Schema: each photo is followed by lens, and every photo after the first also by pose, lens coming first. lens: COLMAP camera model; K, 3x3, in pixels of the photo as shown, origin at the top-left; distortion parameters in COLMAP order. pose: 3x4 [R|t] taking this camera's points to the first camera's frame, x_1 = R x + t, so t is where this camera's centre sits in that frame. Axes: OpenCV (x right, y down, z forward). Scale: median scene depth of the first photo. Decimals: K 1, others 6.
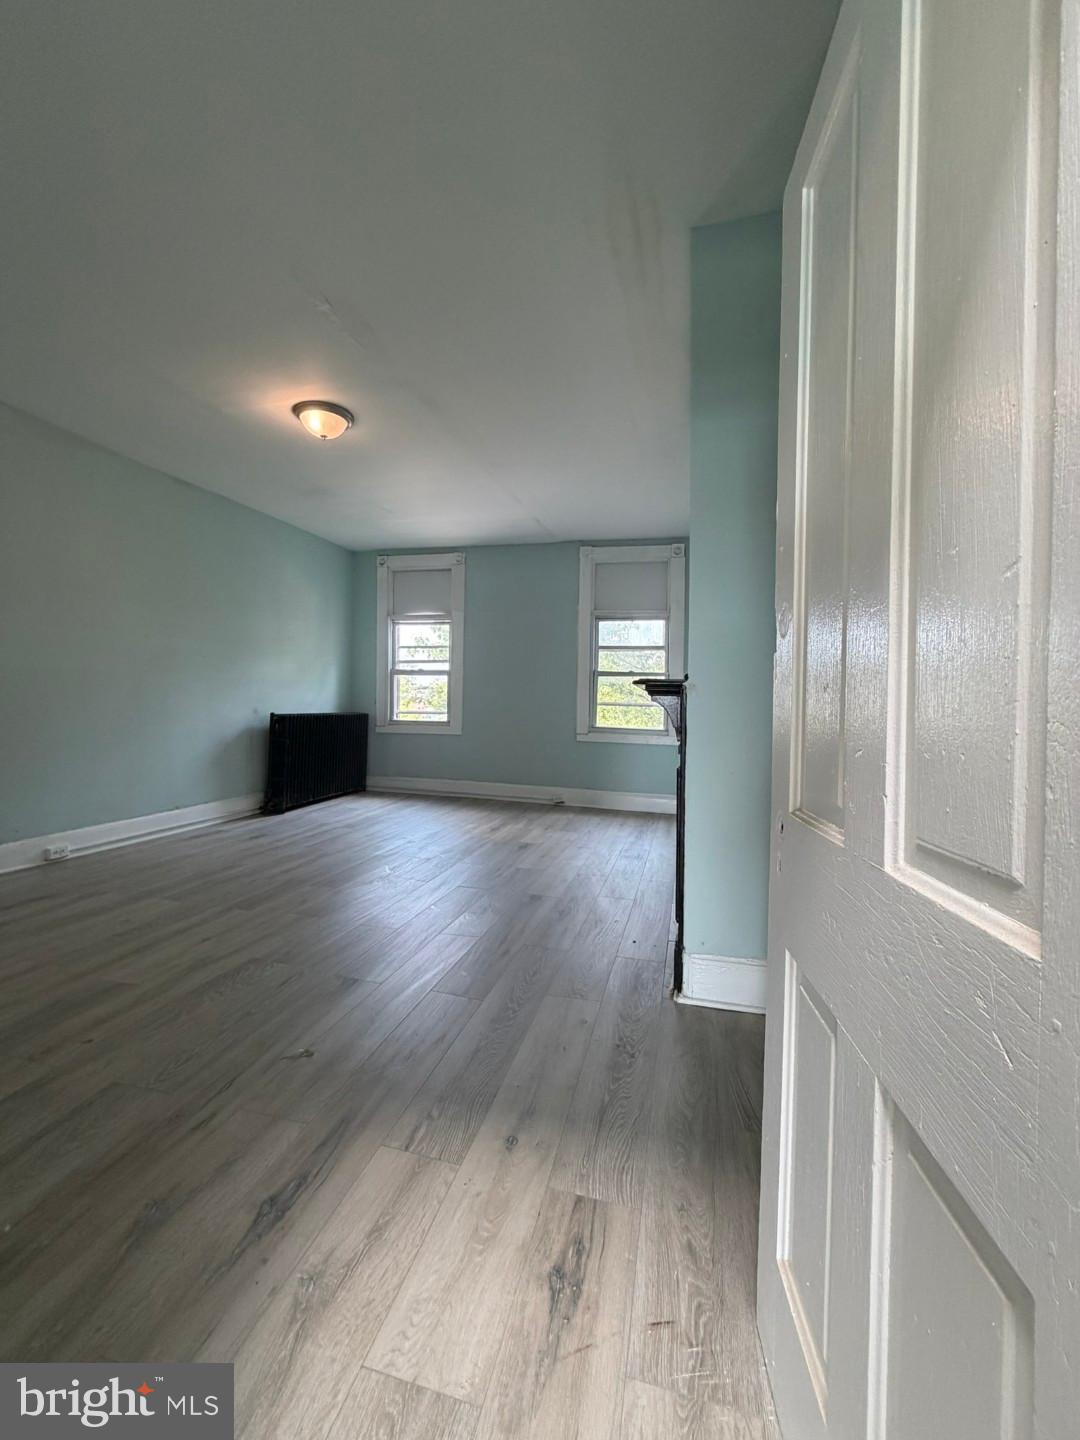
lens RADIAL K [[574.8, 0, 534.7], [0, 574.8, 717.2], [0, 0, 1]] dist [-0.001433, 0.000642]
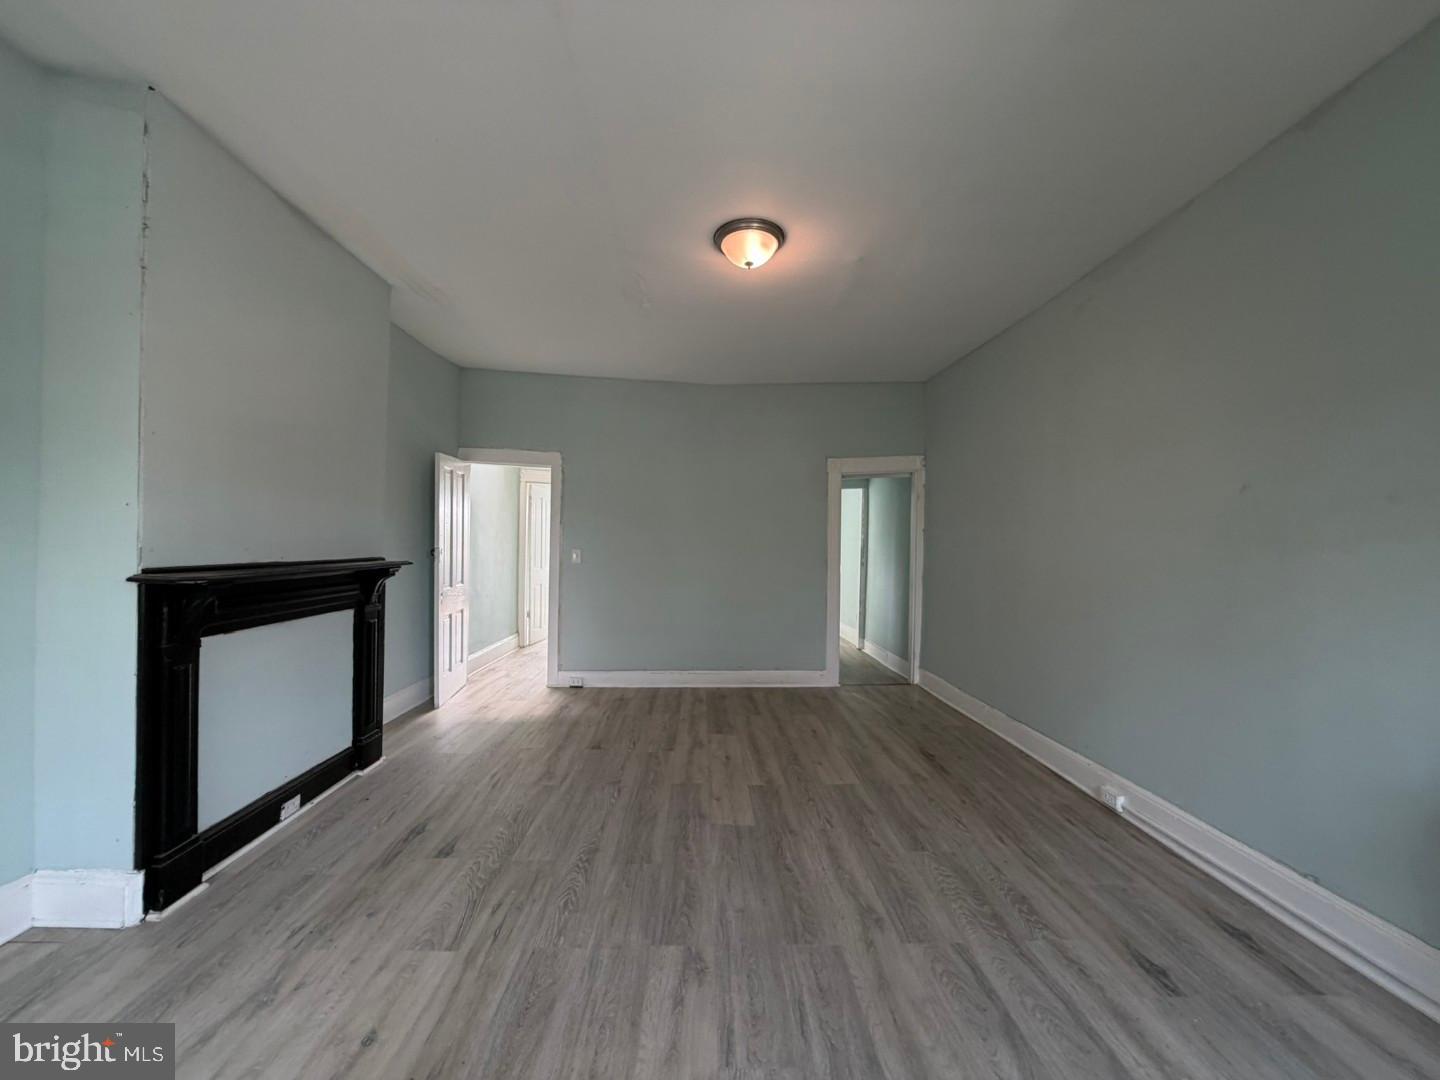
lens RADIAL K [[574.8, 0, 716.9], [0, 574.8, 541.4], [0, 0, 1]] dist [-0.001433, 0.000642]
pose [[-0.957033, -0.033384, -0.288051, -0.055761], [-0.037205, 0.999277, 0.007801, -0.056259], [0.287583, 0.018182, -0.957583, 0.940417]]
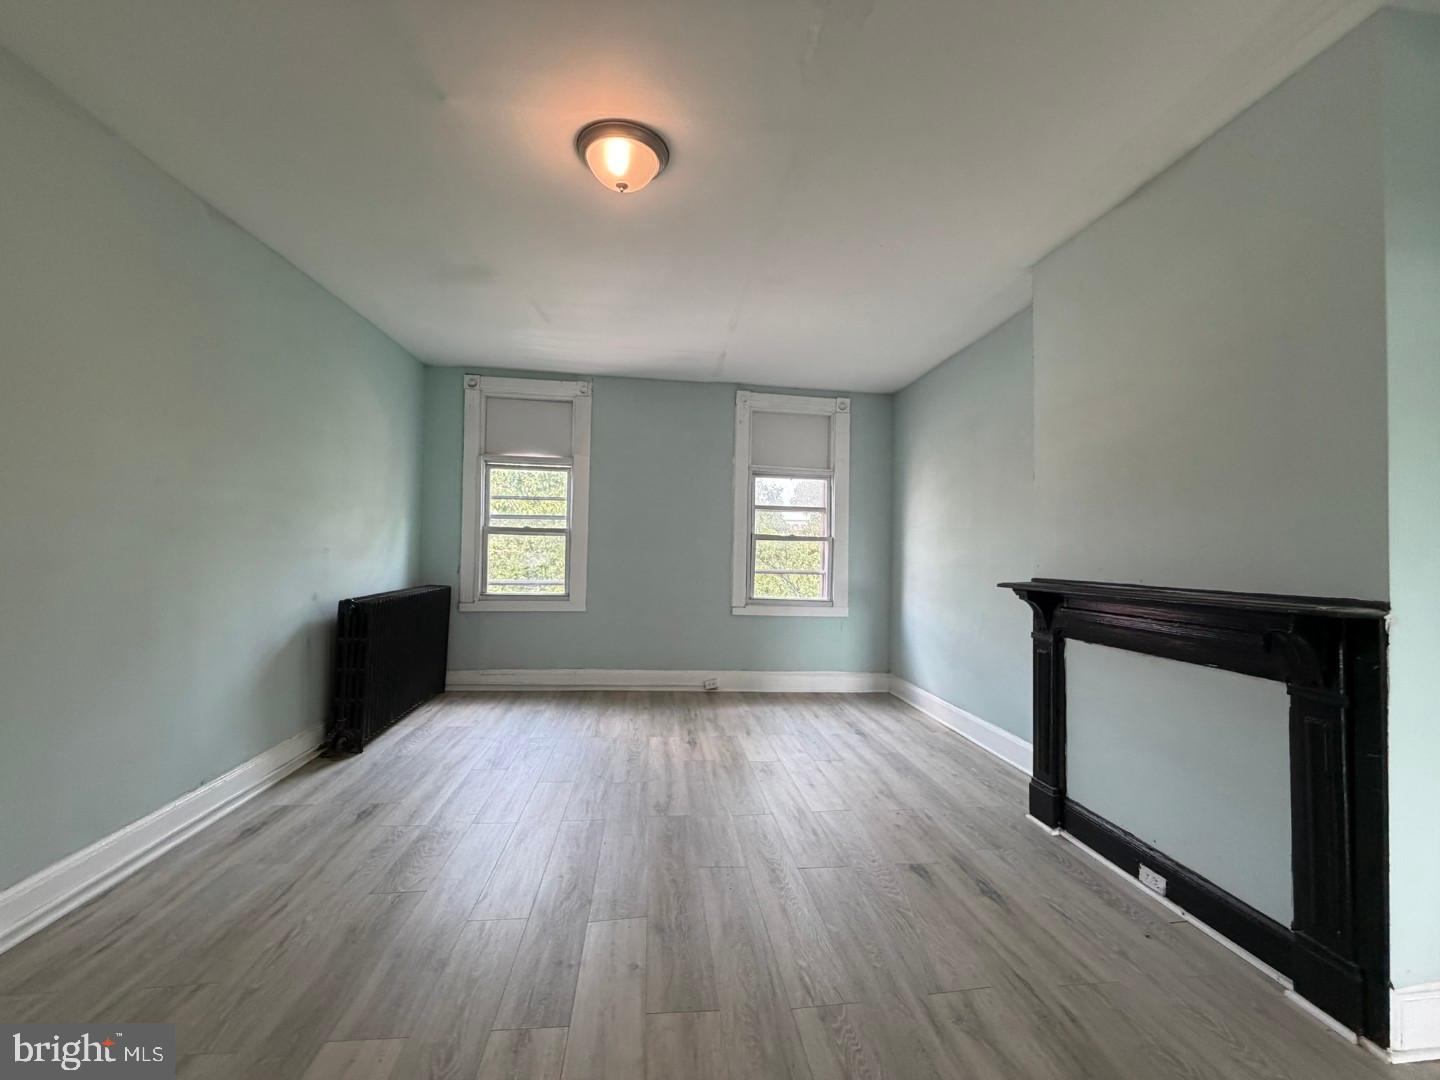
lens RADIAL K [[574.8, 0, 713.6], [0, 574.8, 544.2], [0, 0, 1]] dist [-0.001433, 0.000642]
pose [[0.931008, 0.003065, 0.364987, -0.266585], [0.005091, 0.999758, -0.021383, -0.046583], [-0.364964, 0.021766, 0.930767, 0.211170]]
